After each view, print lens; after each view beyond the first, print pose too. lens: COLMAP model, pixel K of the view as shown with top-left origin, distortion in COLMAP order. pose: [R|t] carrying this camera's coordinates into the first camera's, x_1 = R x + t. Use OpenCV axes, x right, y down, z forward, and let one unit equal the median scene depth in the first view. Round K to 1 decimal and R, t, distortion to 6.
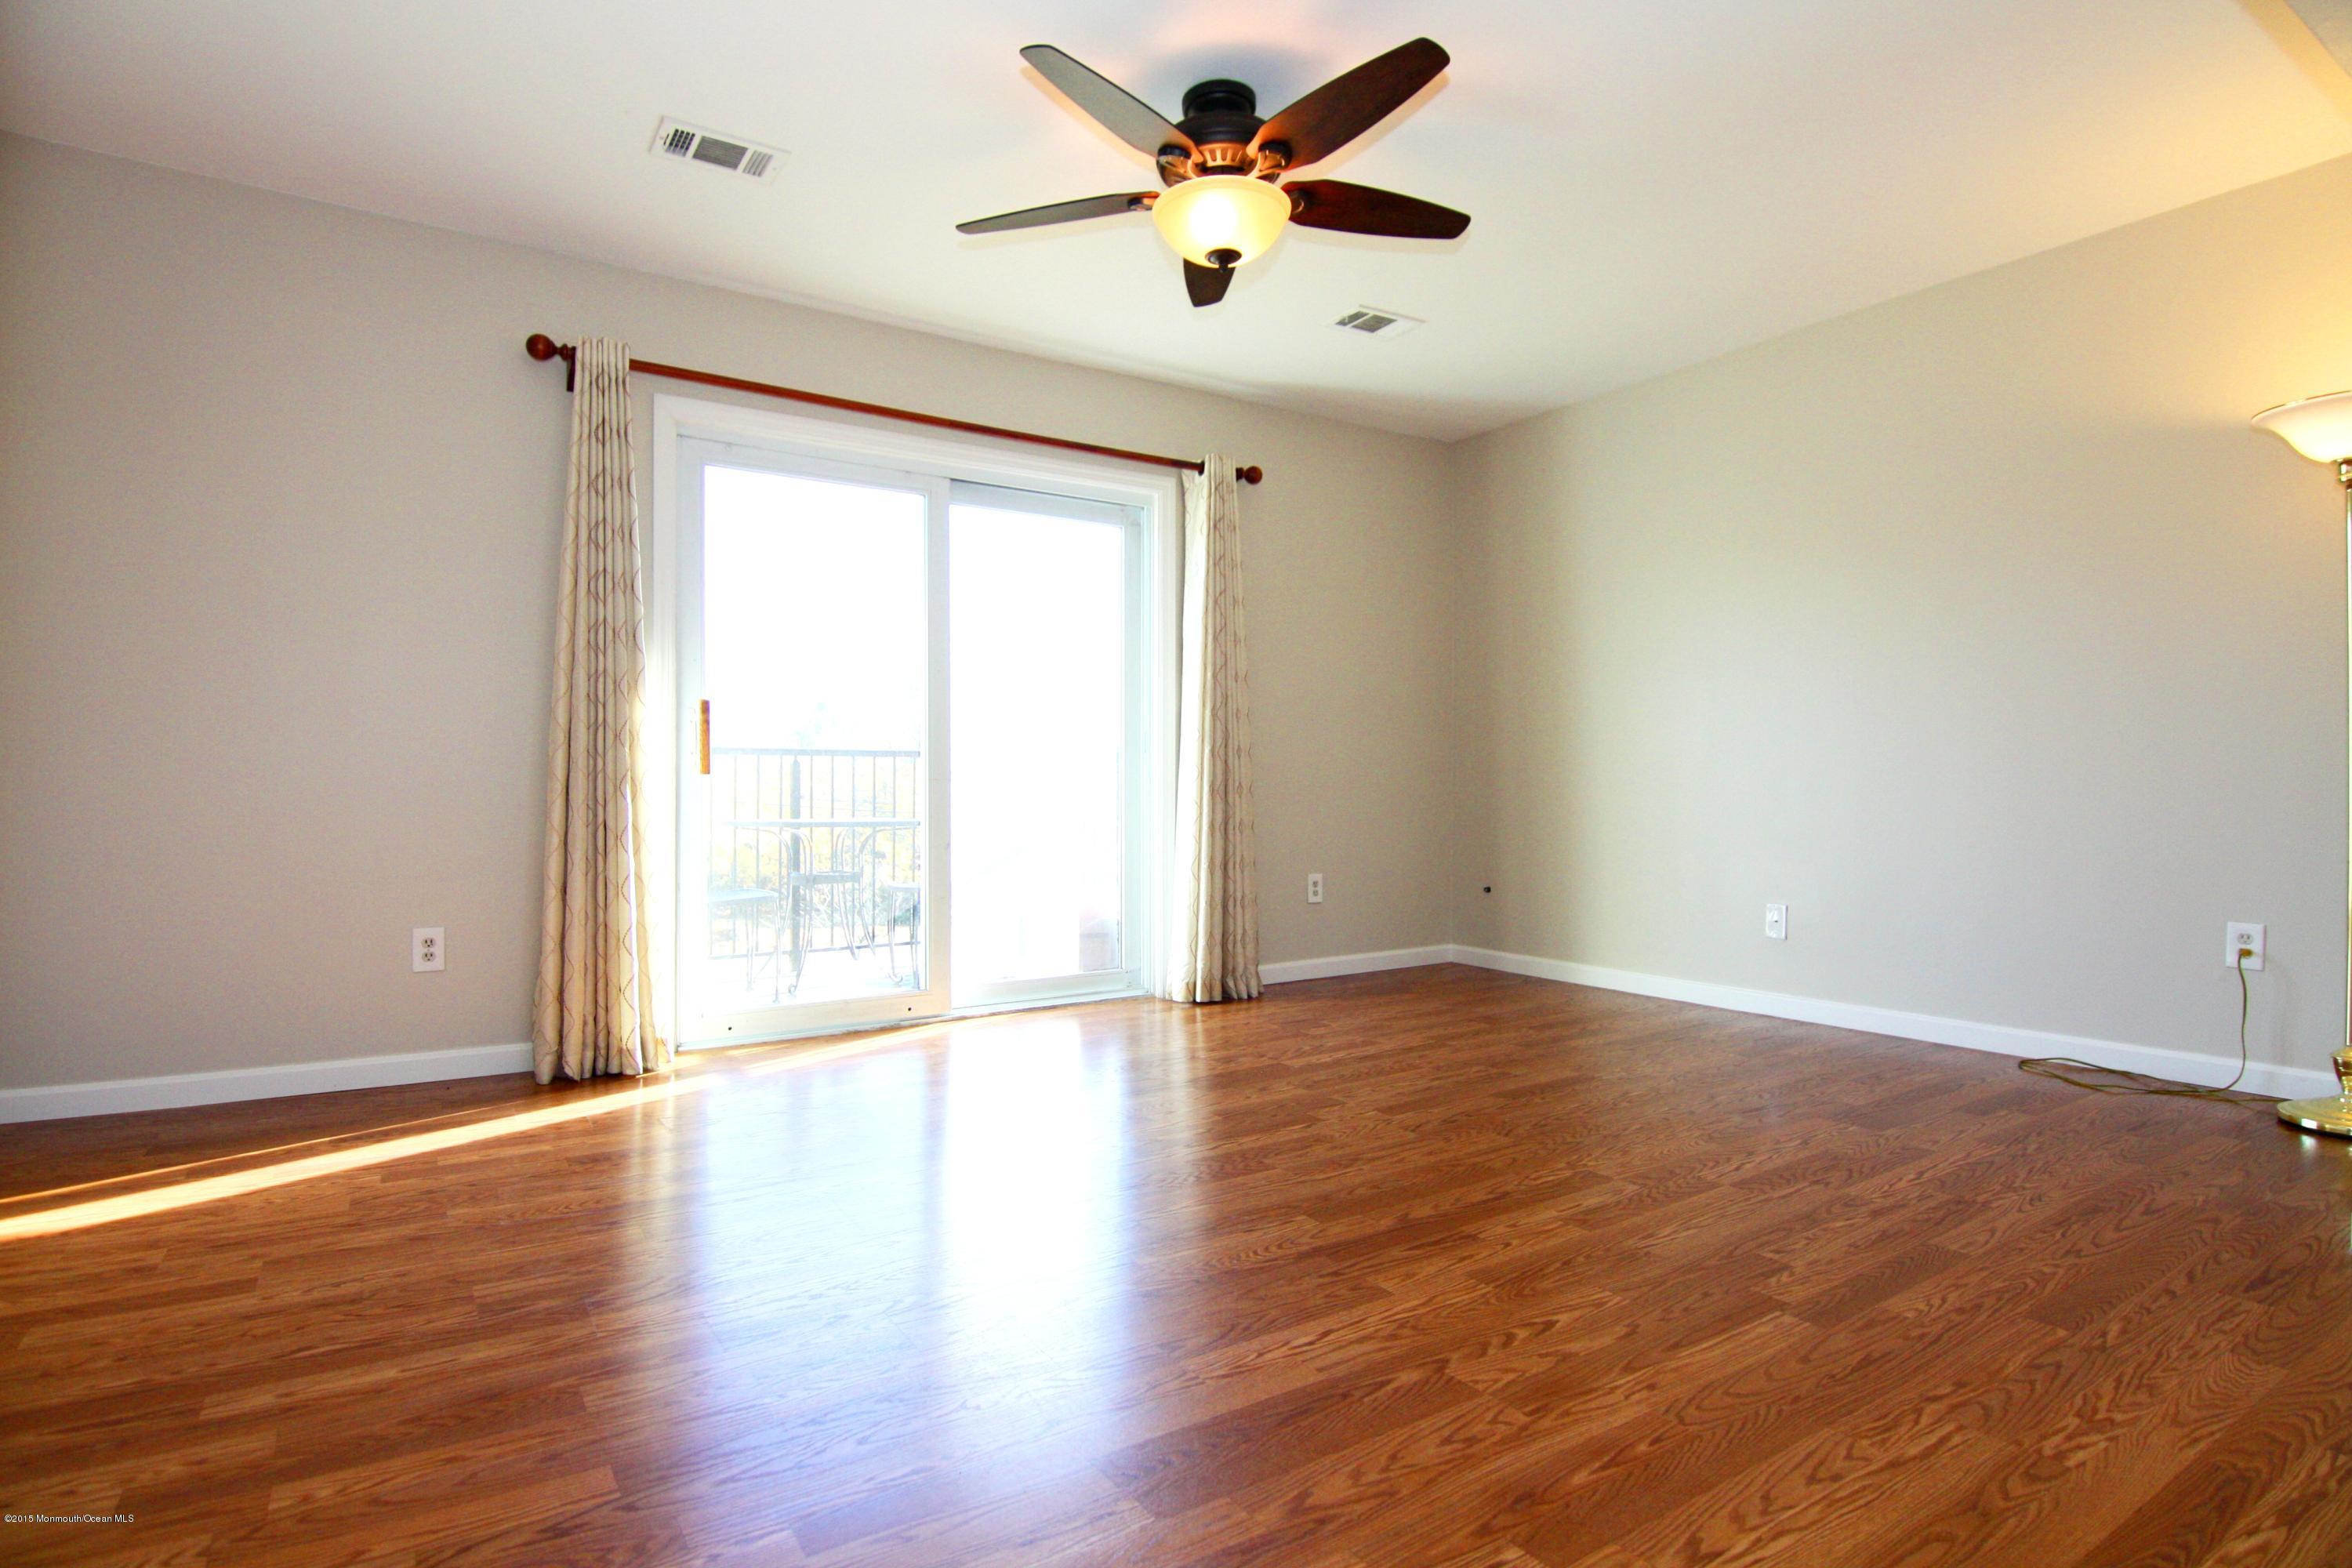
lens RADIAL K [[1161.7, 0, 1177.0], [0, 1161.7, 790.3], [0, 0, 1]] dist [0.010538, -0.014569]
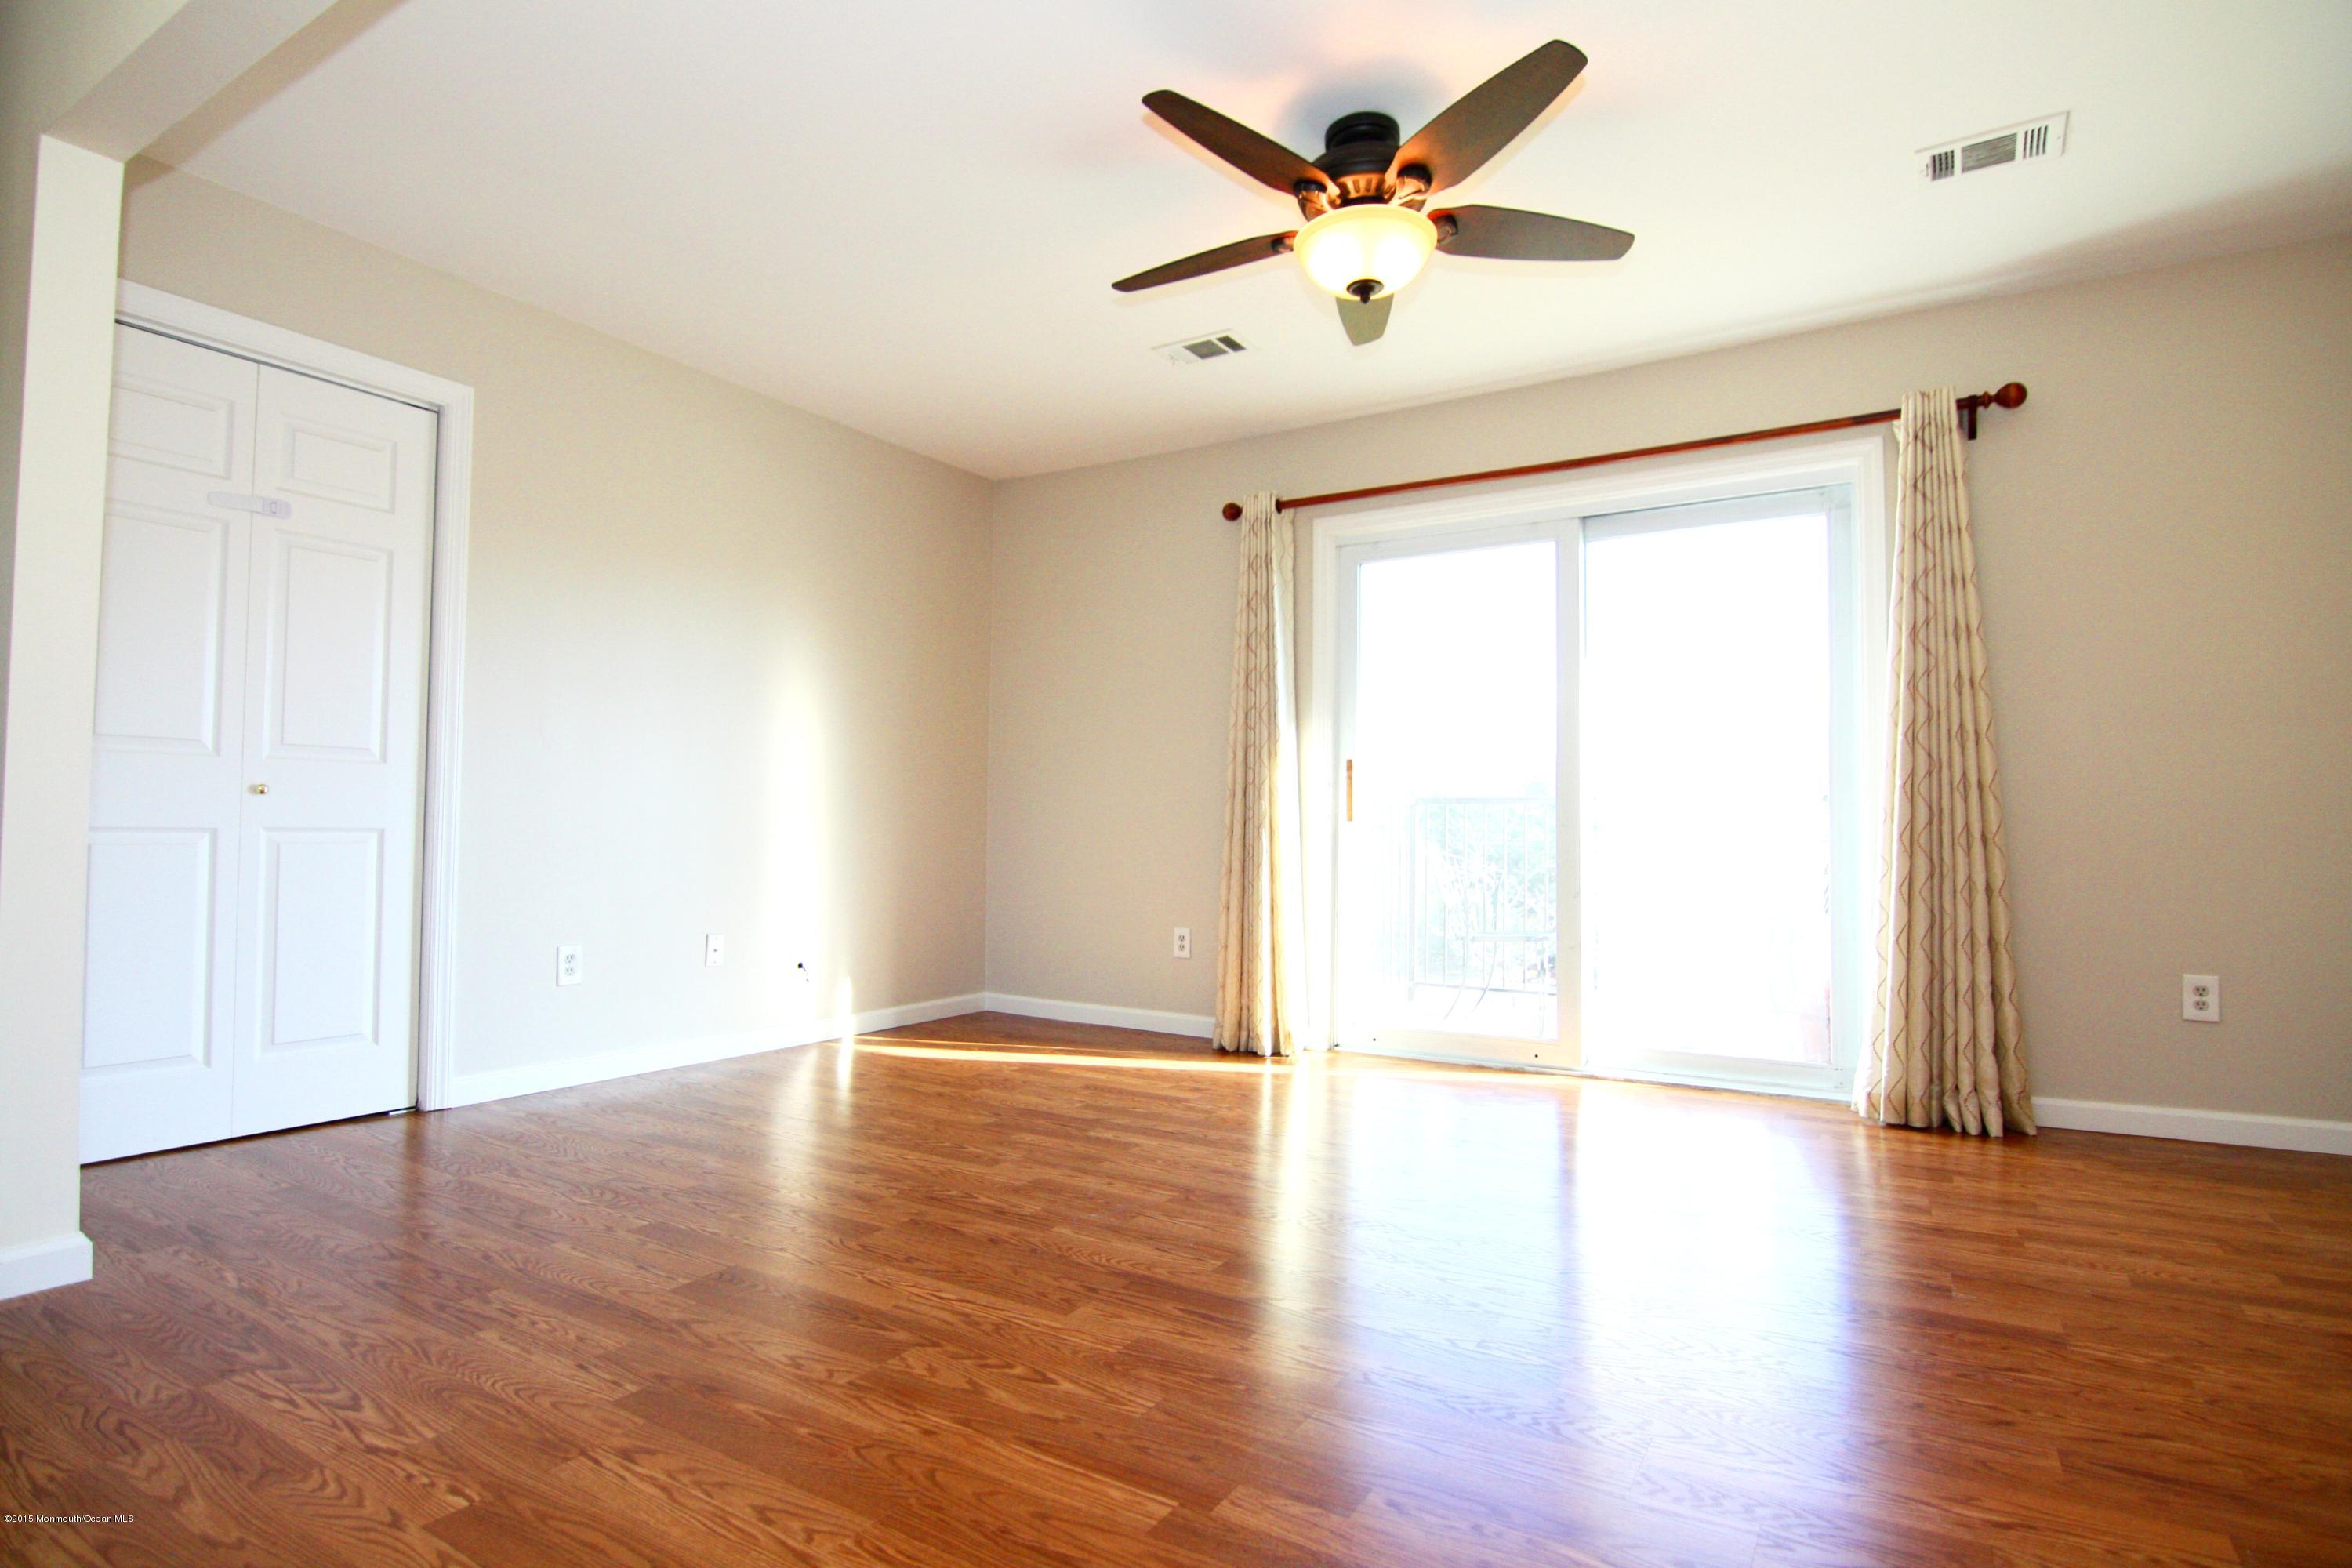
lens RADIAL K [[1148.3, 0, 1176.0], [0, 1148.3, 784.0], [0, 0, 1]] dist [-0.030340, -0.000099]
pose [[0.447091, -0.038475, -0.893660, 0.627511], [-0.012820, 0.998696, -0.049411, 0.009628], [0.894396, 0.033548, 0.446015, 0.344754]]
